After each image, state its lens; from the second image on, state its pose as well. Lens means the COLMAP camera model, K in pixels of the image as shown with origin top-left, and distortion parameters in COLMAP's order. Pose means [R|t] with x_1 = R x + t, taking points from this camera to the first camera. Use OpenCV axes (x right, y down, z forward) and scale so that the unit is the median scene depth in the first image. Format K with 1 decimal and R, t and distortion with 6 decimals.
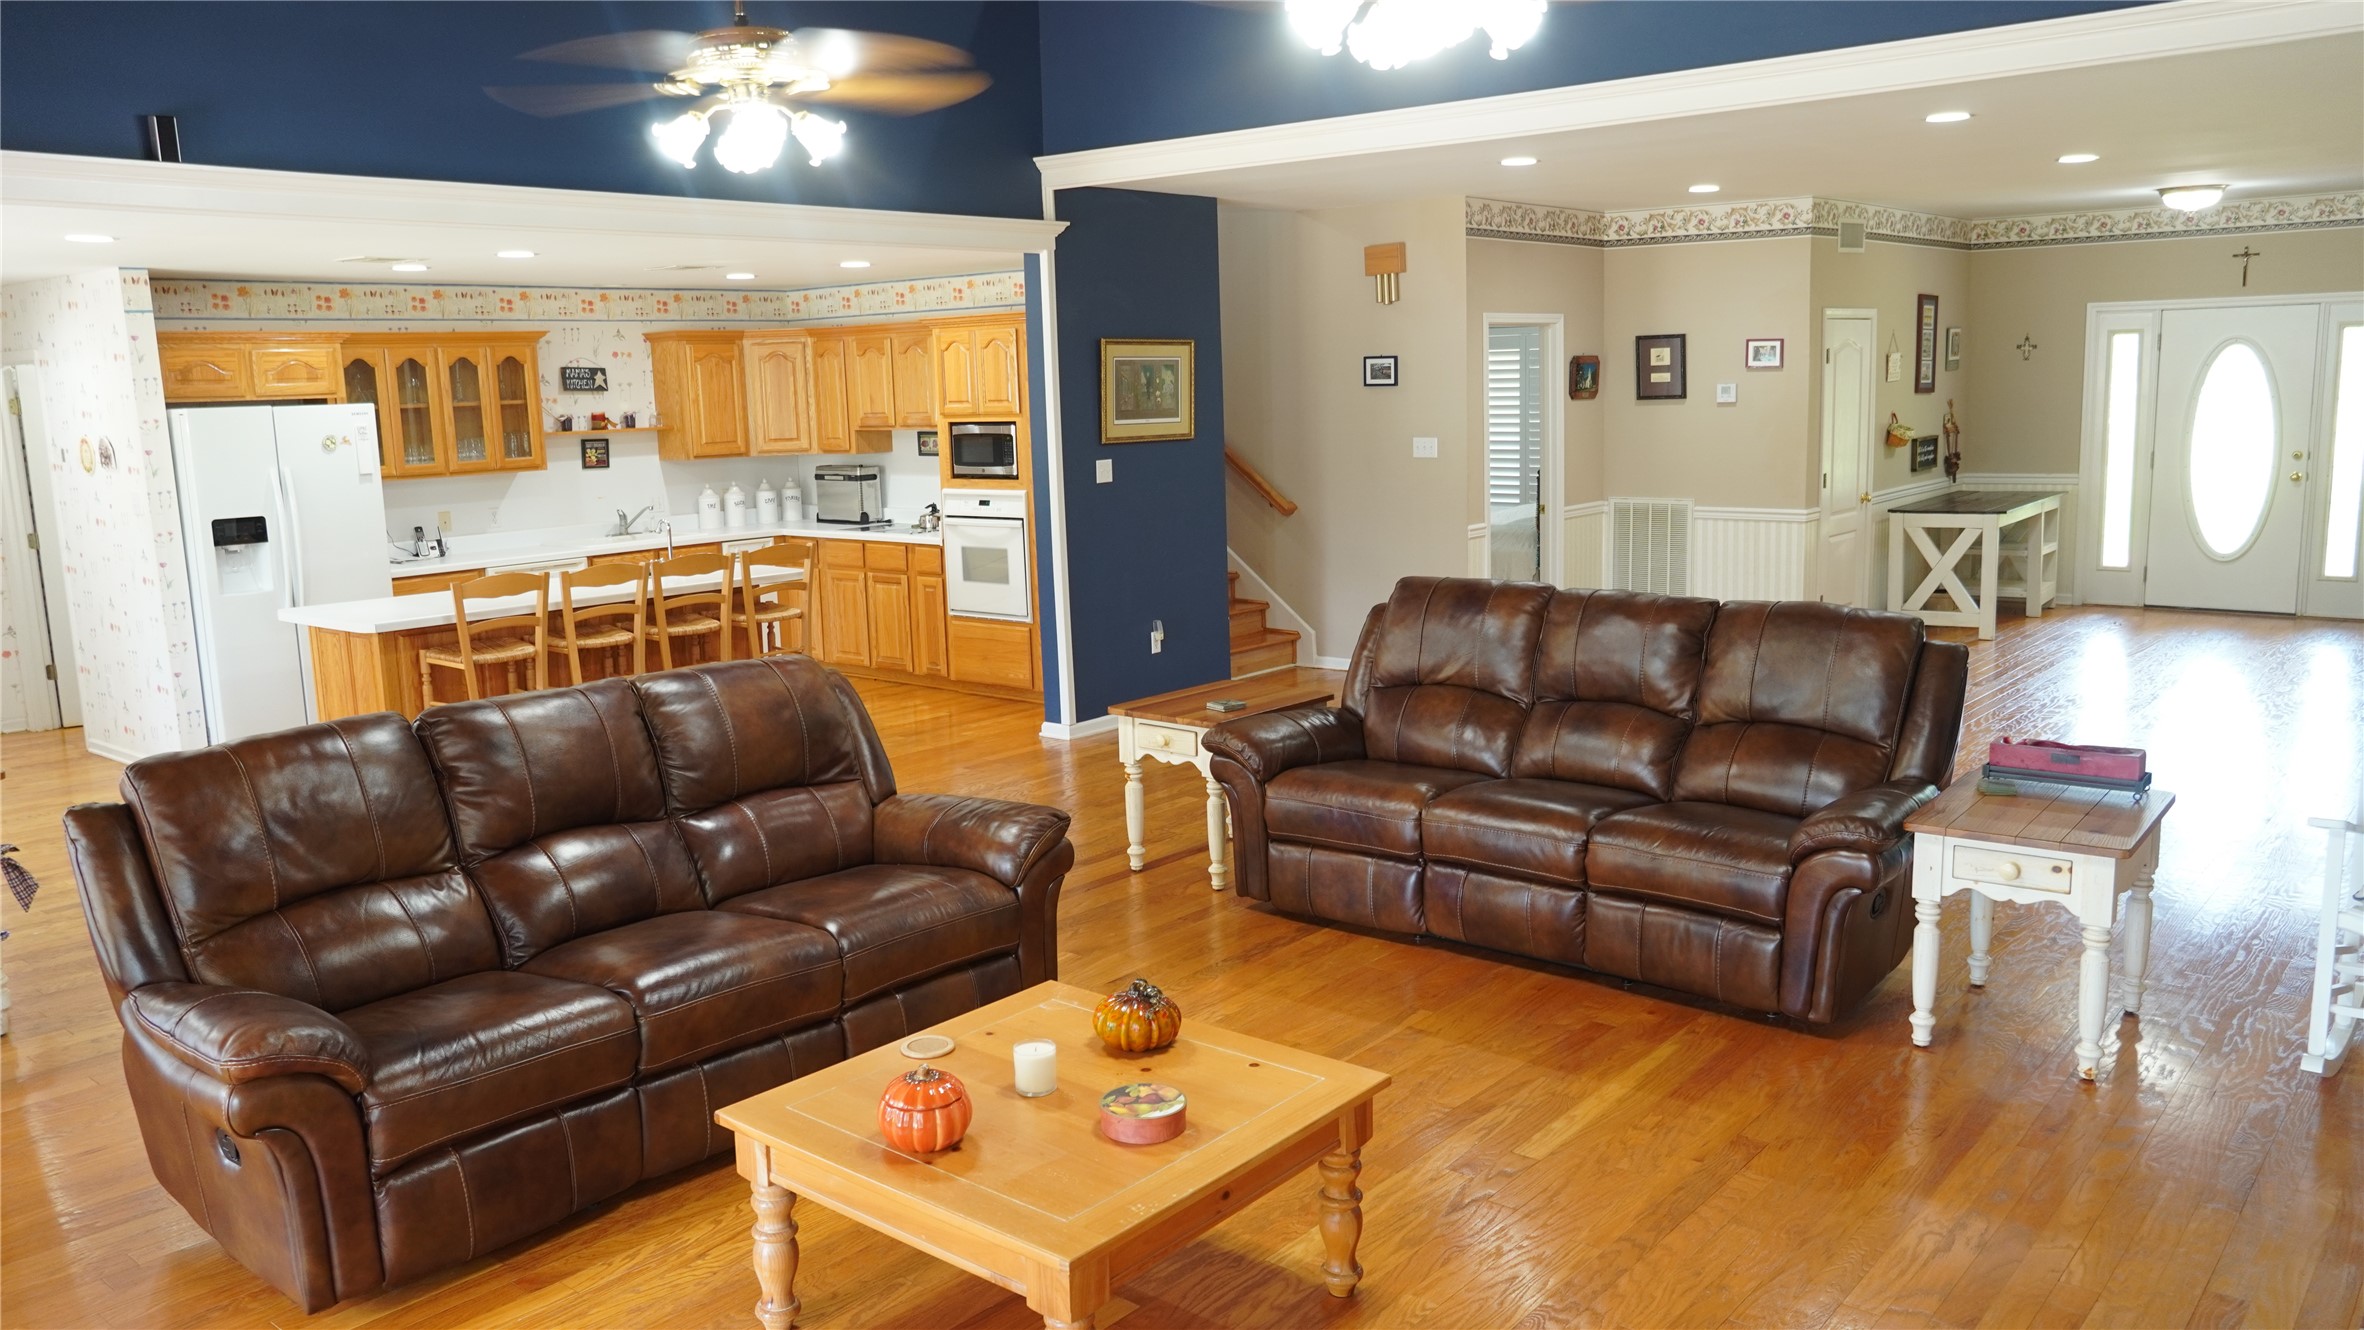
lens RADIAL K [[1758.4, 0, 1187.2], [0, 1758.4, 669.8], [0, 0, 1]] dist [-0.041427, 0.031244]
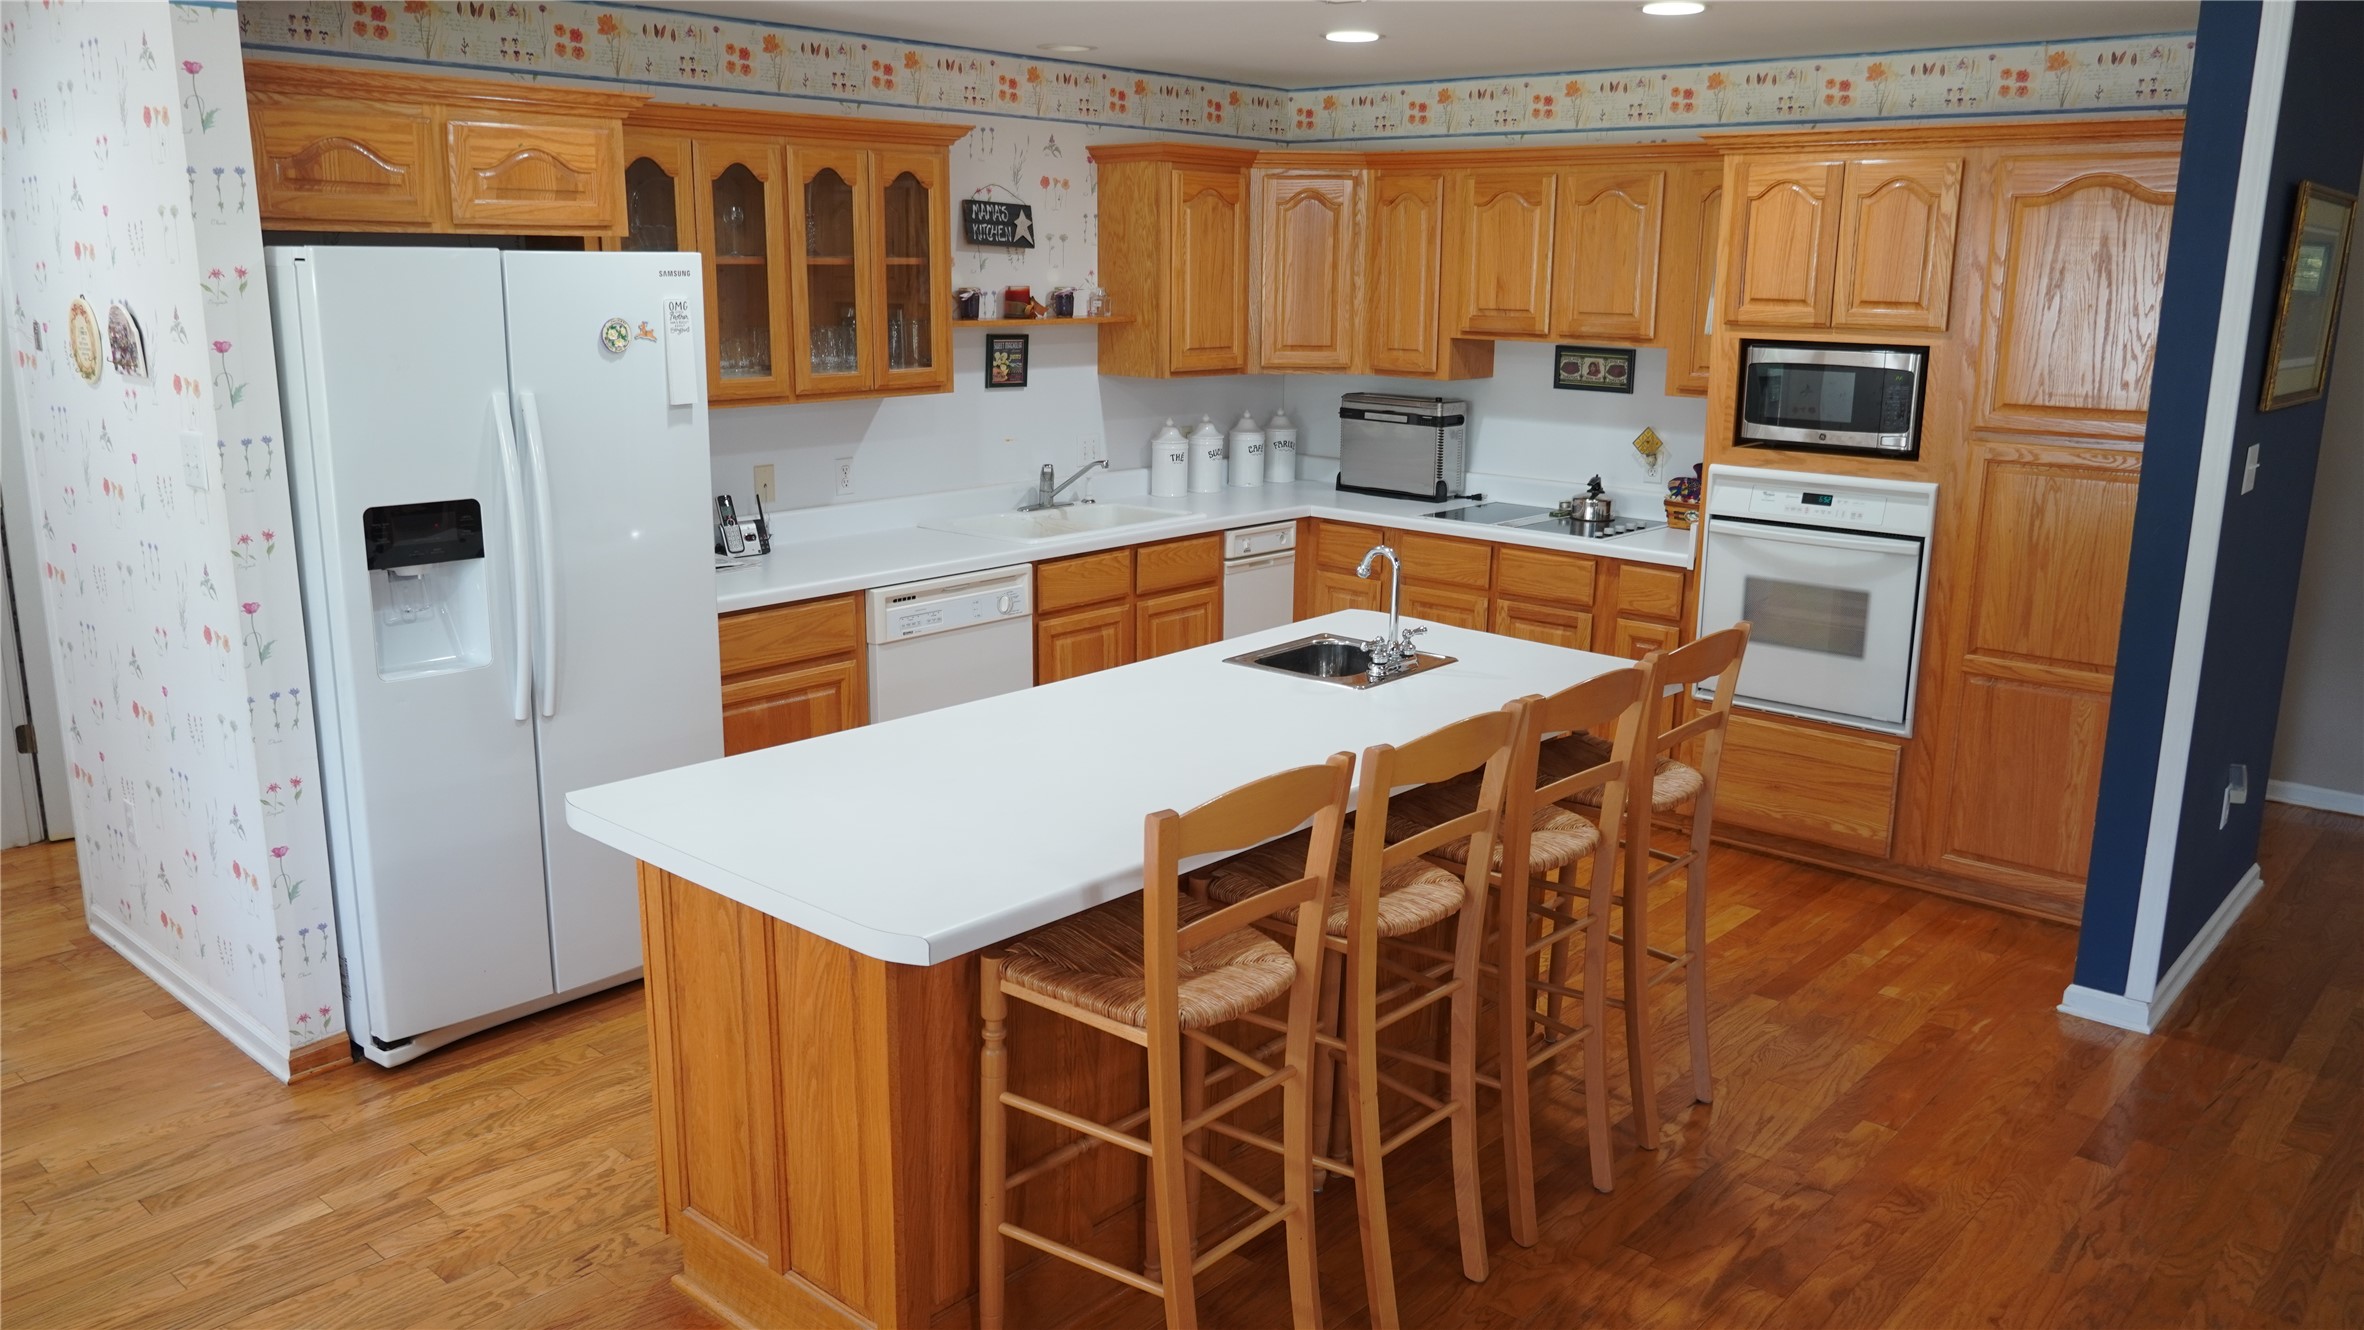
lens RADIAL K [[1758.4, 0, 1180.3], [0, 1758.4, 665.6], [0, 0, 1]] dist [-0.041427, 0.031244]
pose [[0.998782, 0.046057, -0.017690, -0.279097], [-0.044873, 0.997047, 0.062327, -0.066754], [0.020508, -0.061457, 0.997899, 0.456107]]
